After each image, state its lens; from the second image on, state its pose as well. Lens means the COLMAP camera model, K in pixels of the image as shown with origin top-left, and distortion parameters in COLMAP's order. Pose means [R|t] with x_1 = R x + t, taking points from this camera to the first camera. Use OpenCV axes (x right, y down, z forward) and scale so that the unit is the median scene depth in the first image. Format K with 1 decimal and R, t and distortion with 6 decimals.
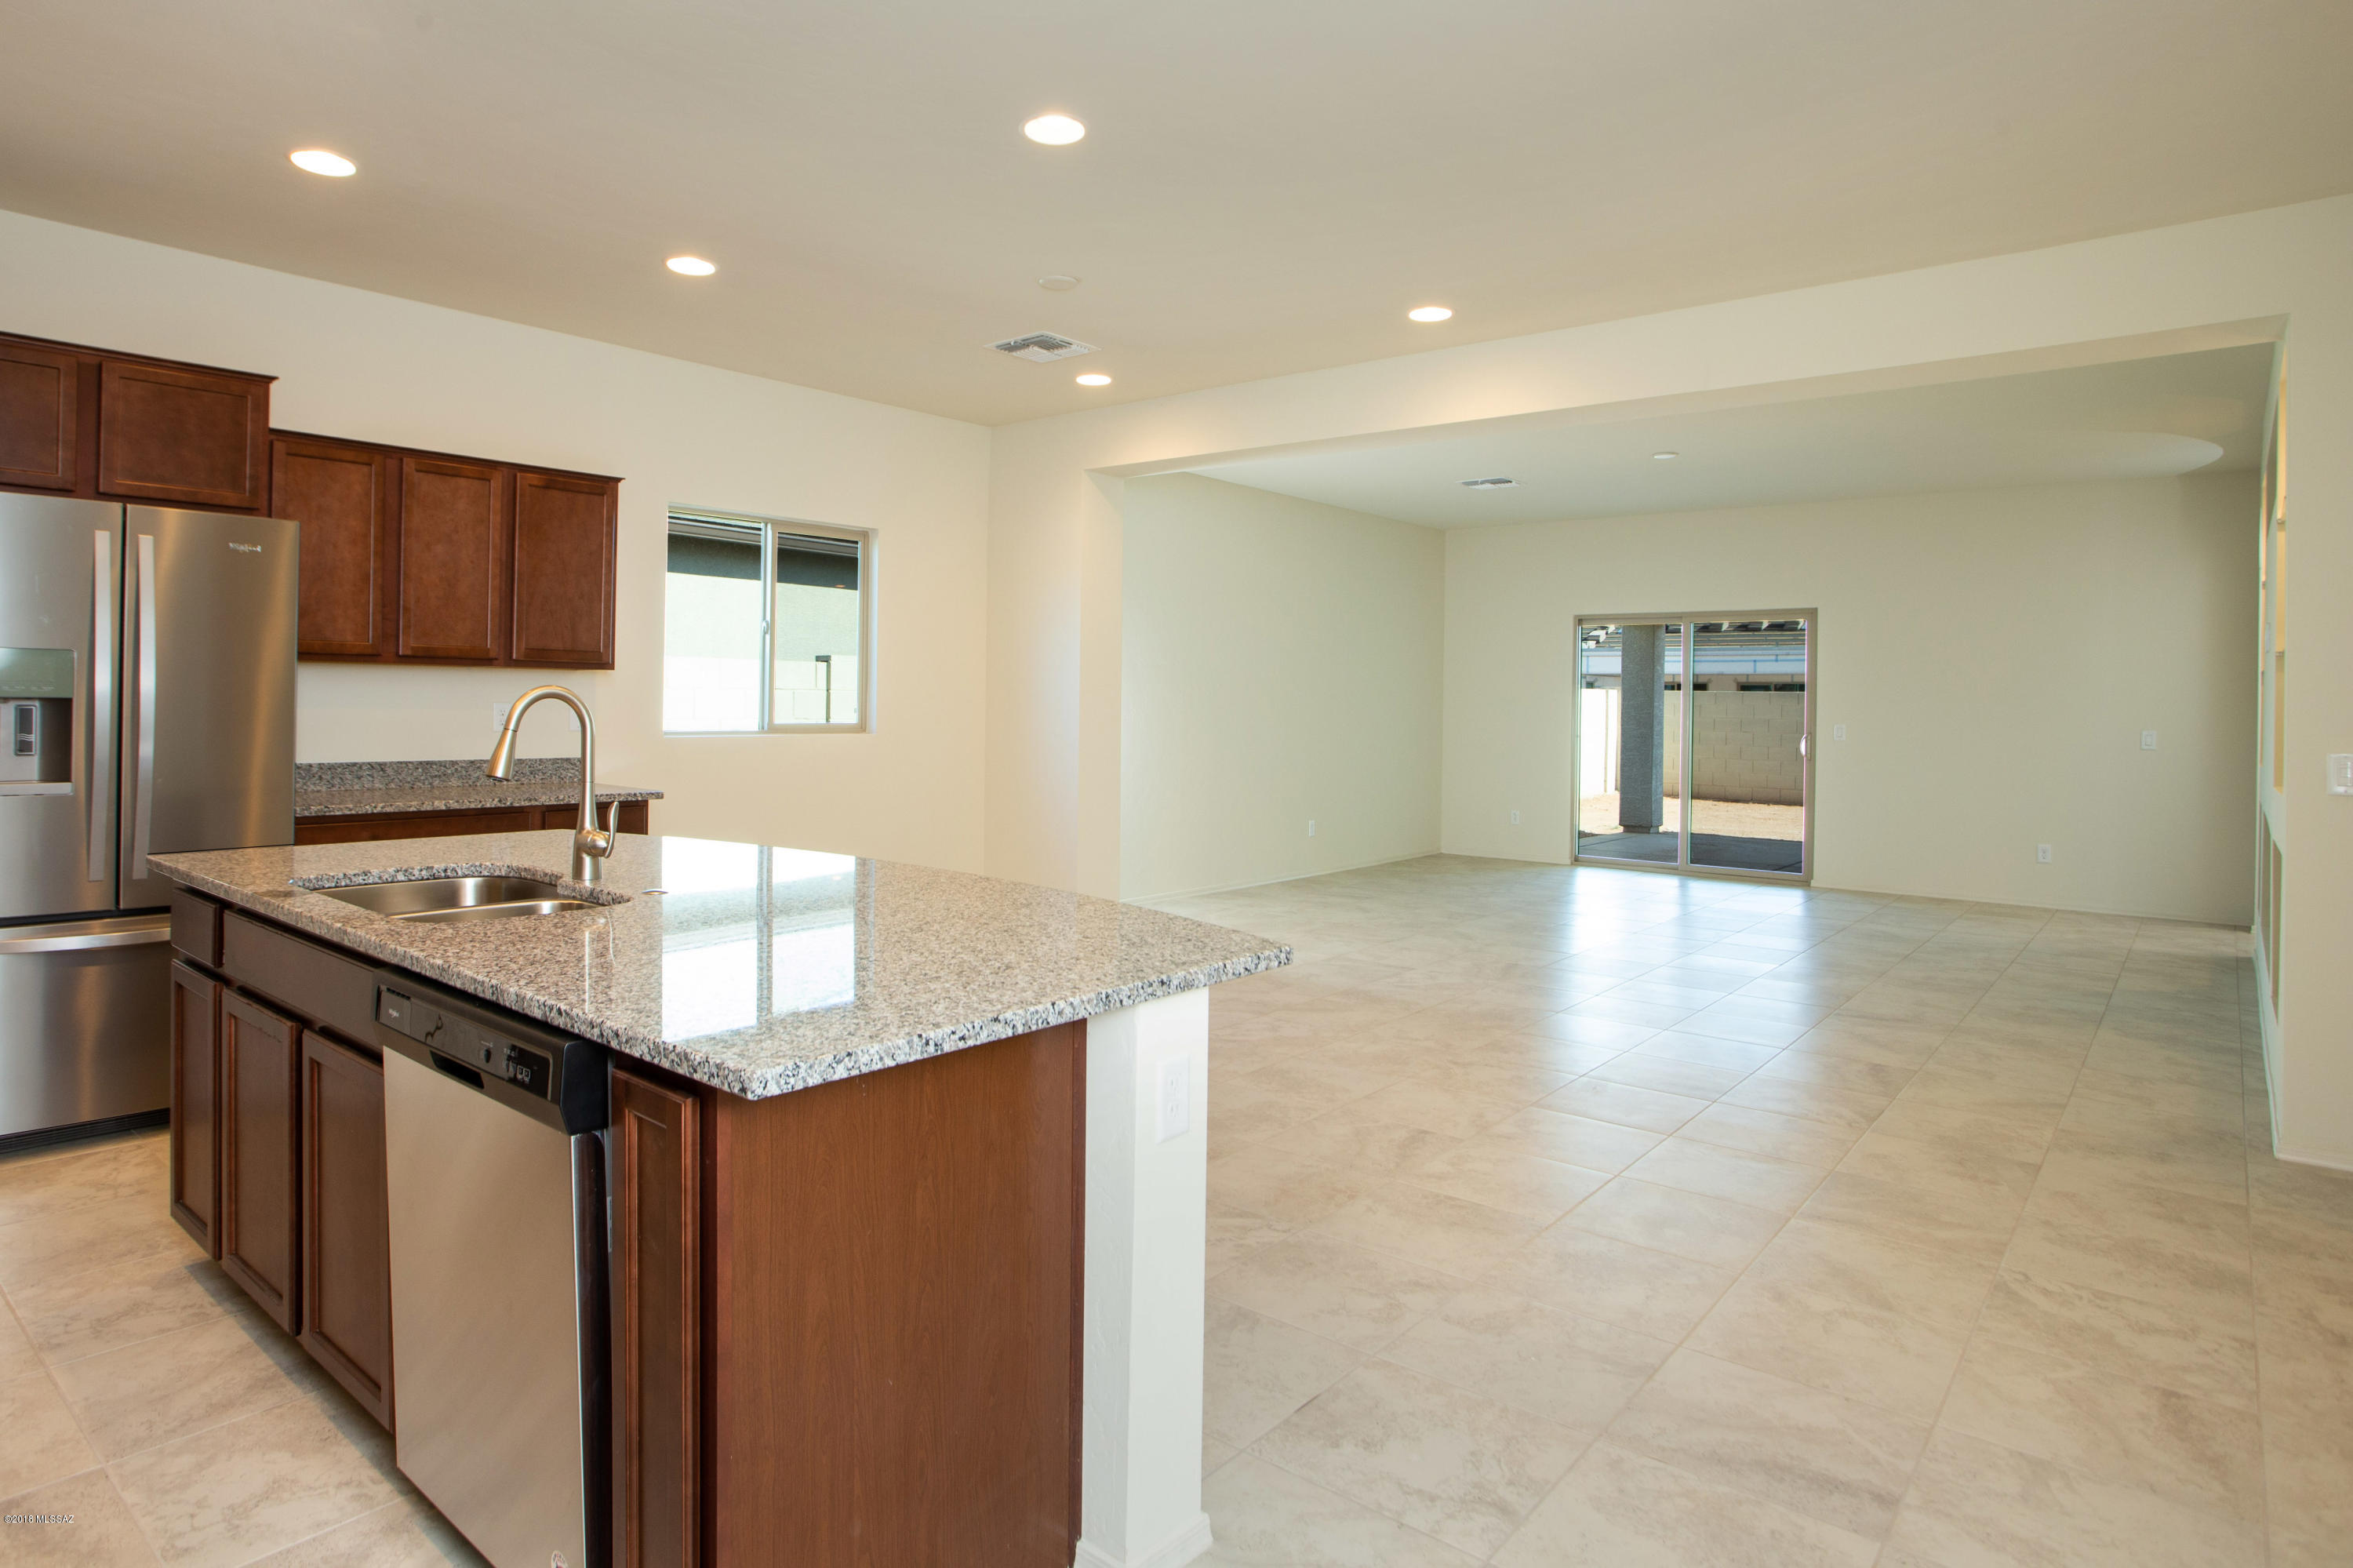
lens RADIAL K [[1243.5, 0, 1177.1], [0, 1243.5, 770.0], [0, 0, 1]] dist [-0.029636, 0.001431]
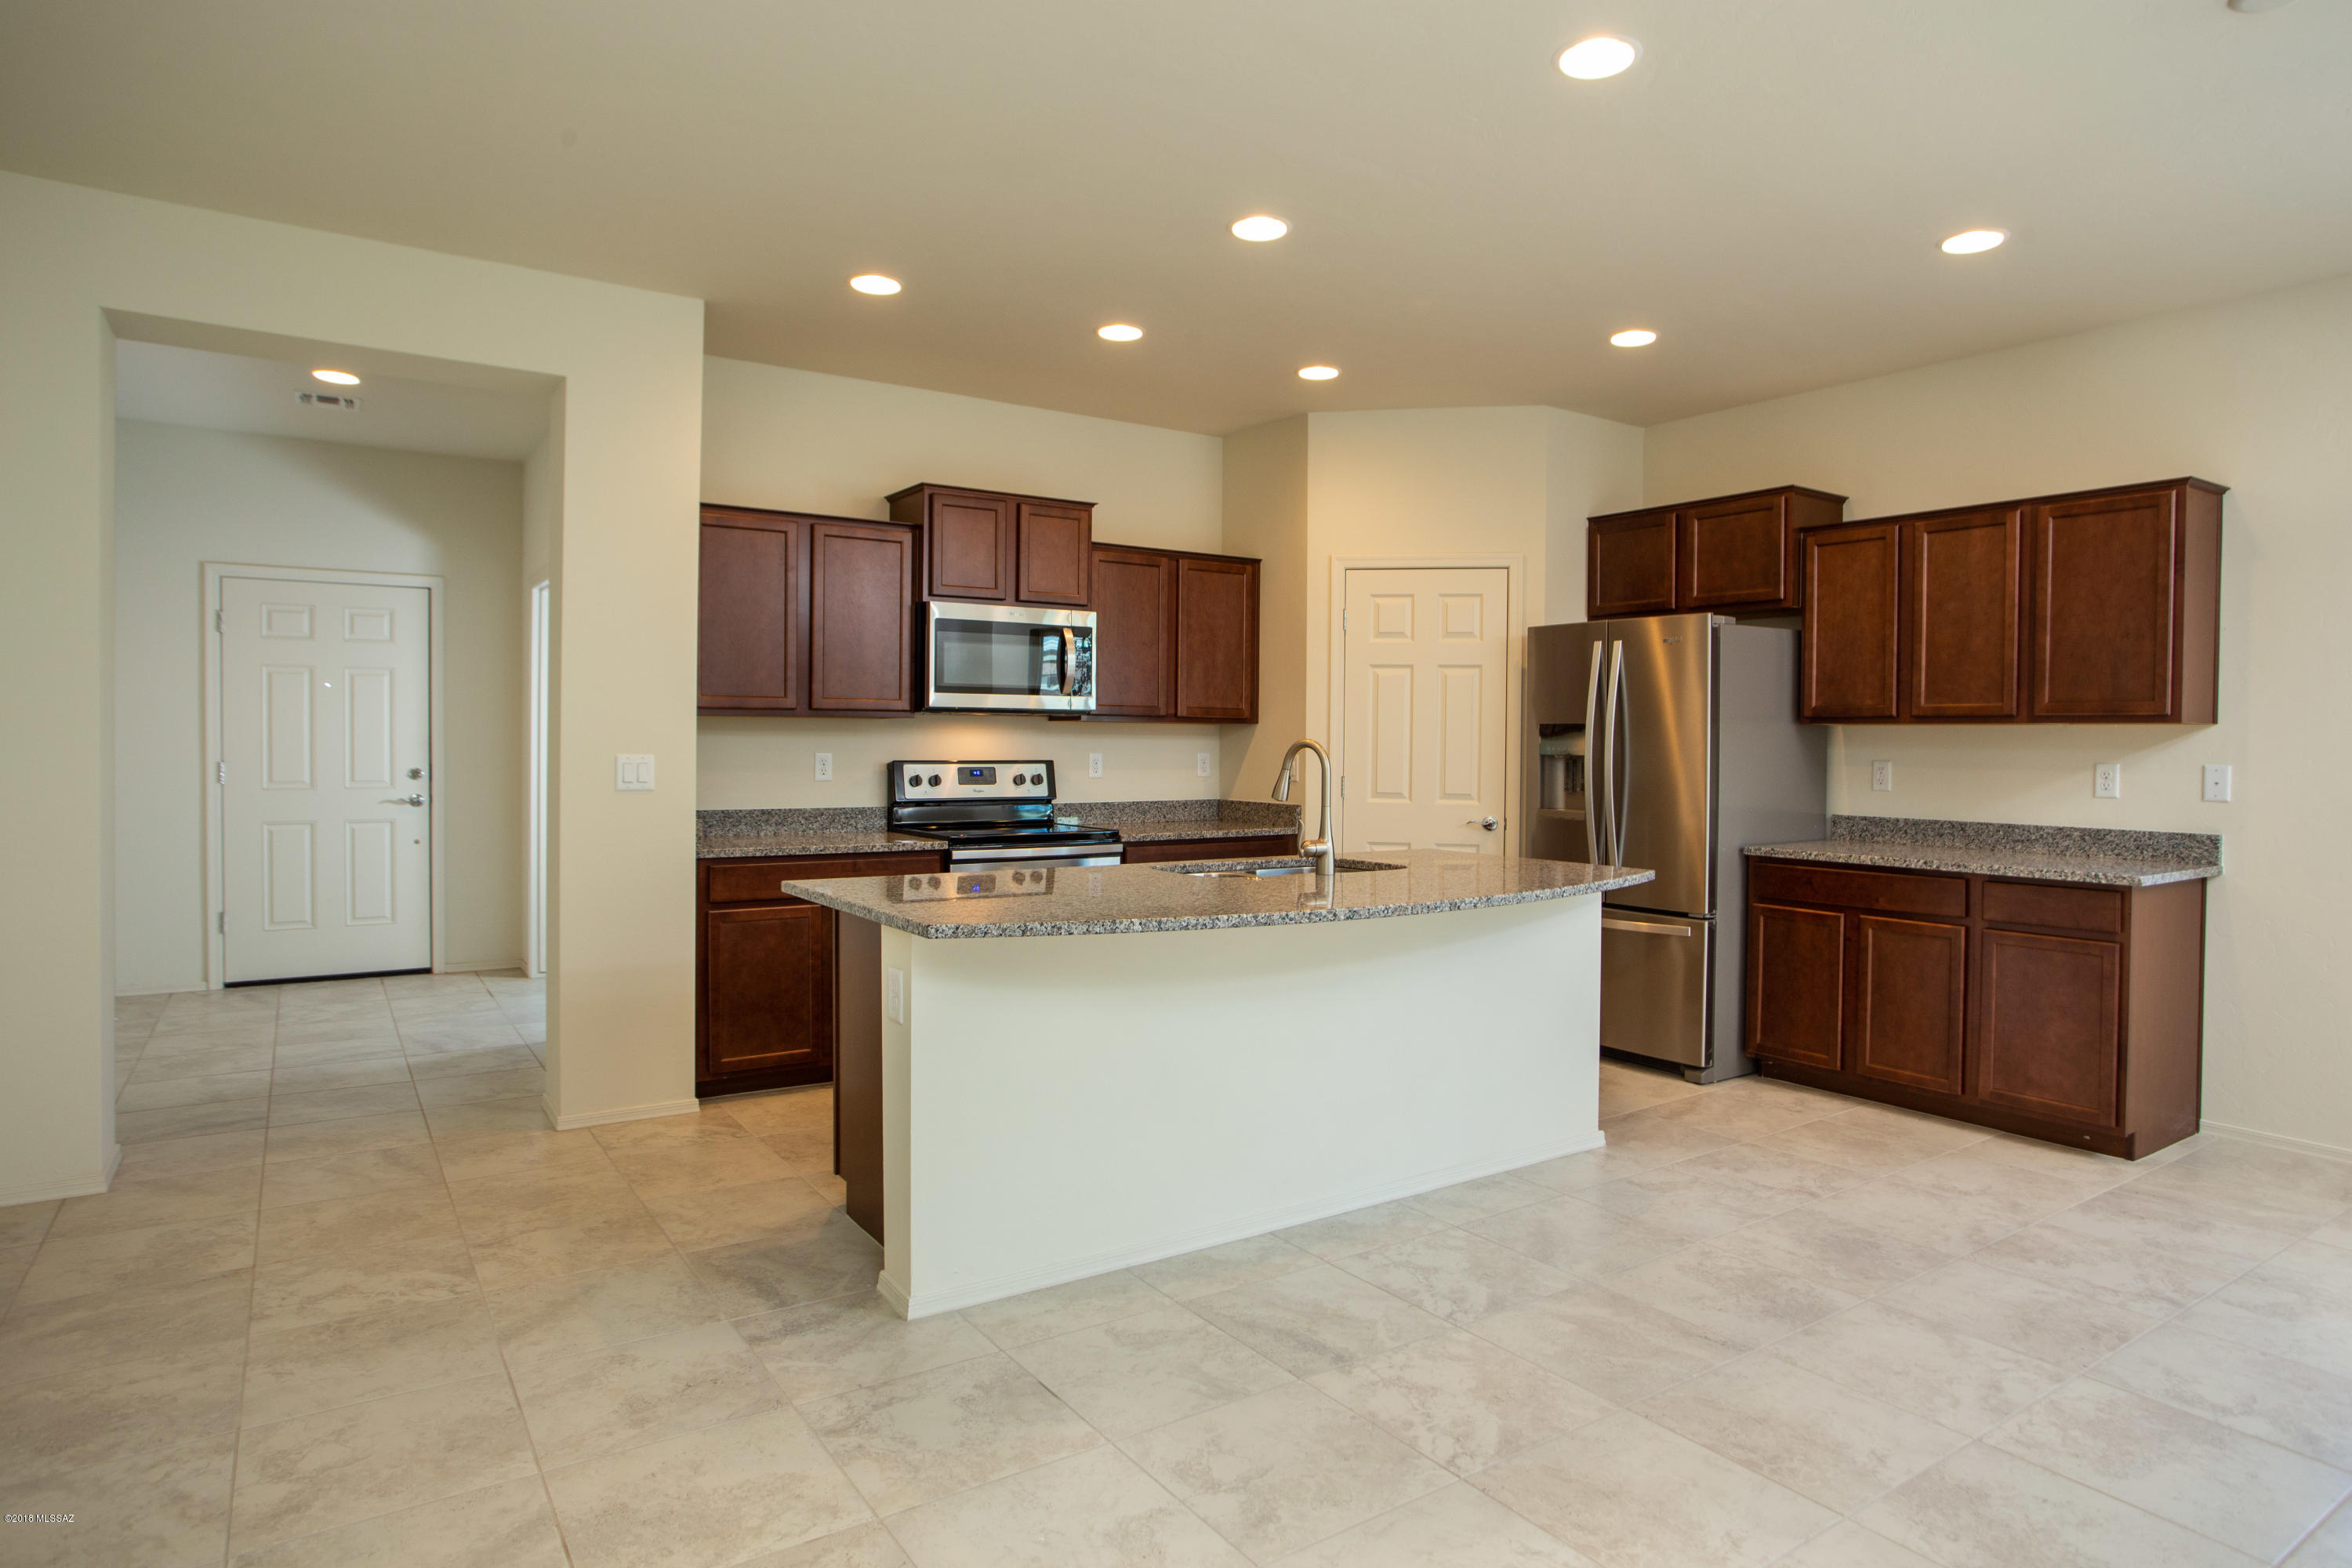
lens RADIAL K [[1391.7, 0, 1181.9], [0, 1391.7, 782.1], [0, 0, 1]] dist [-0.043549, -0.002327]
pose [[-0.300417, 0.008218, -0.953772, 0.645689], [-0.065974, 0.997389, 0.029374, -0.031098], [0.951523, 0.071748, -0.299091, 0.764376]]
